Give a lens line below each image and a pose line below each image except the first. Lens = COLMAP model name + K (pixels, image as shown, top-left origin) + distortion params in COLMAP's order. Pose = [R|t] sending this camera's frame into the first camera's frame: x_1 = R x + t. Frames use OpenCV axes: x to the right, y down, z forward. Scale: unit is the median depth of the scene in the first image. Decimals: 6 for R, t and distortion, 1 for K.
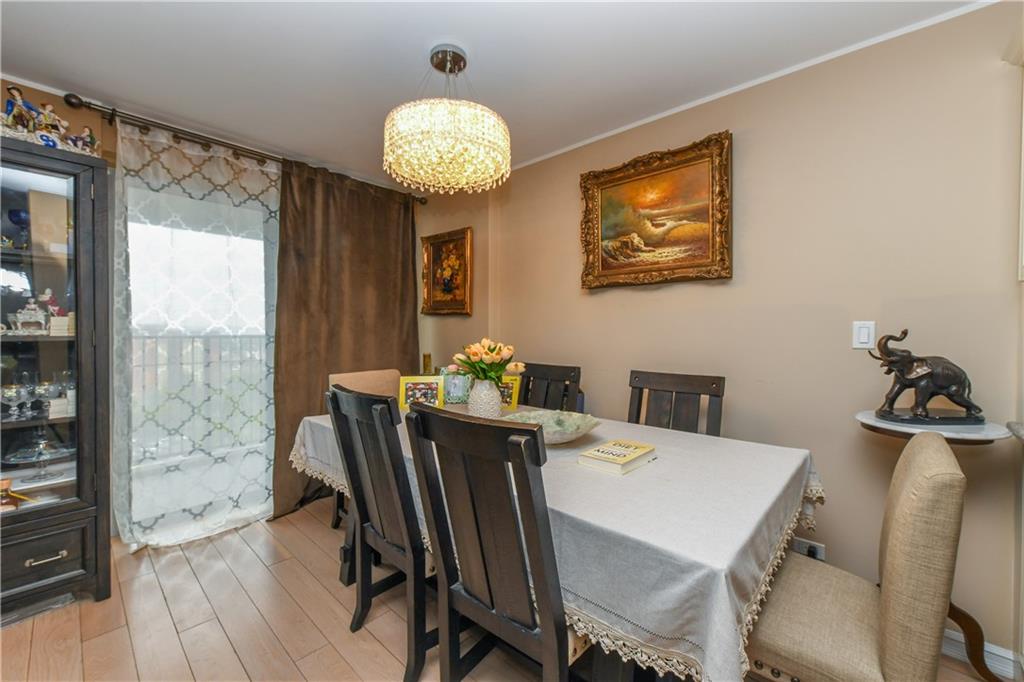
lens RADIAL K [[420.7, 0, 500.9], [0, 420.7, 333.1], [0, 0, 1]] dist [0.009652, -0.002637]
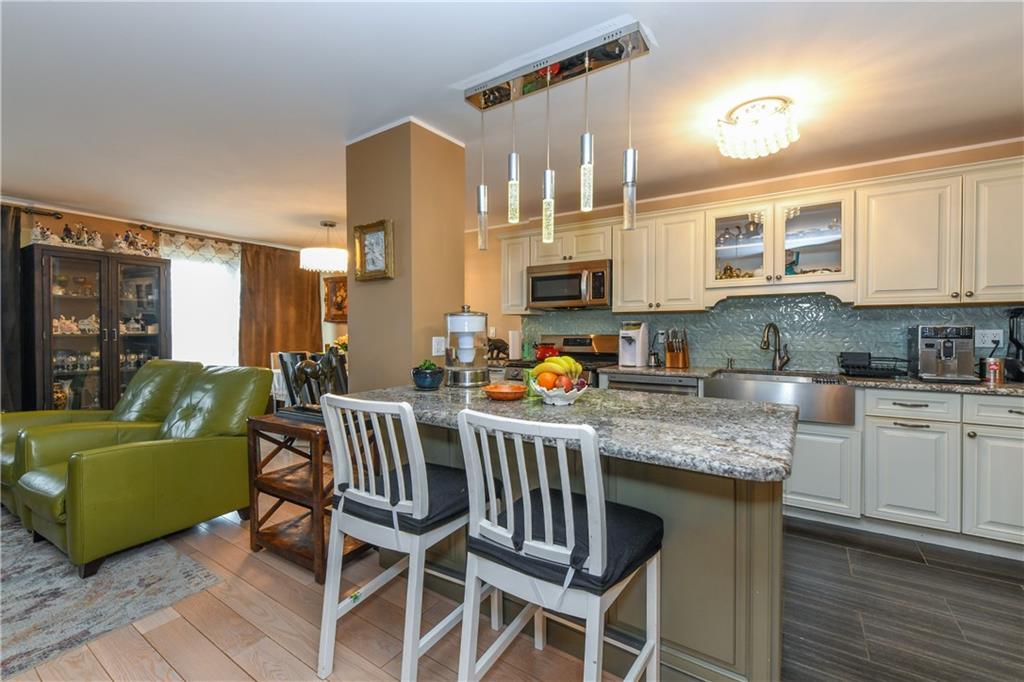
lens RADIAL K [[420.7, 0, 510.7], [0, 420.7, 340.4], [0, 0, 1]] dist [0.009652, -0.002637]
pose [[0.983451, -0.012148, 0.180768, 0.358479], [0.008396, 0.999733, 0.021507, -0.000450], [-0.180981, -0.019633, 0.983291, -1.206325]]
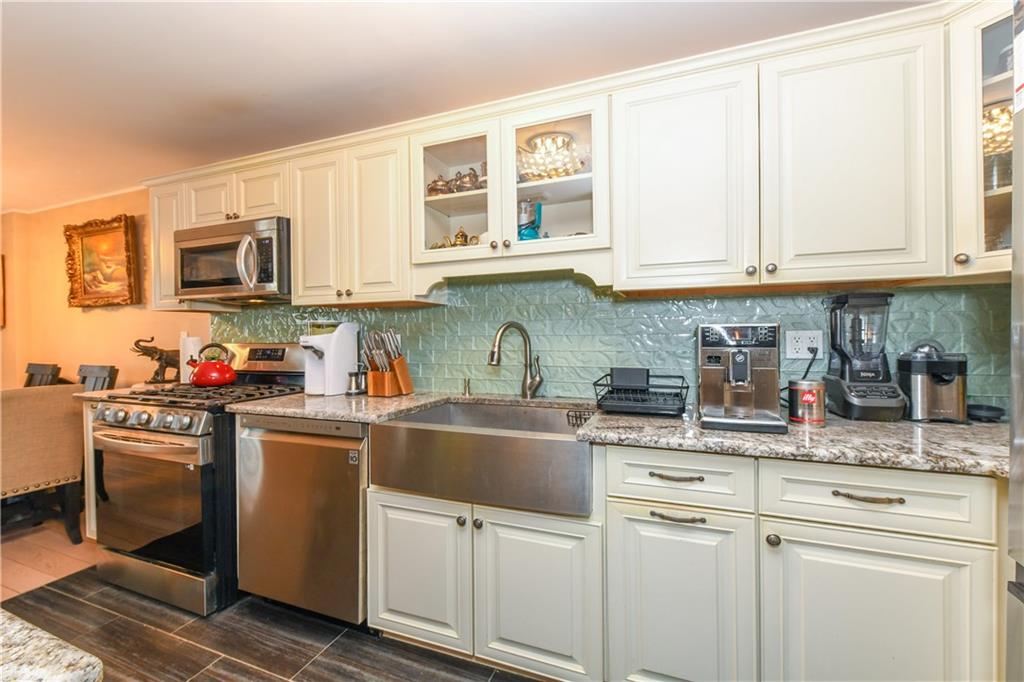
lens RADIAL K [[420.7, 0, 497.0], [0, 420.7, 335.6], [0, 0, 1]] dist [0.009652, -0.002637]
pose [[0.929989, -0.020774, 0.366999, 1.008919], [0.018578, 0.999782, 0.009515, -0.000908], [-0.367117, -0.002031, 0.930173, -0.834778]]
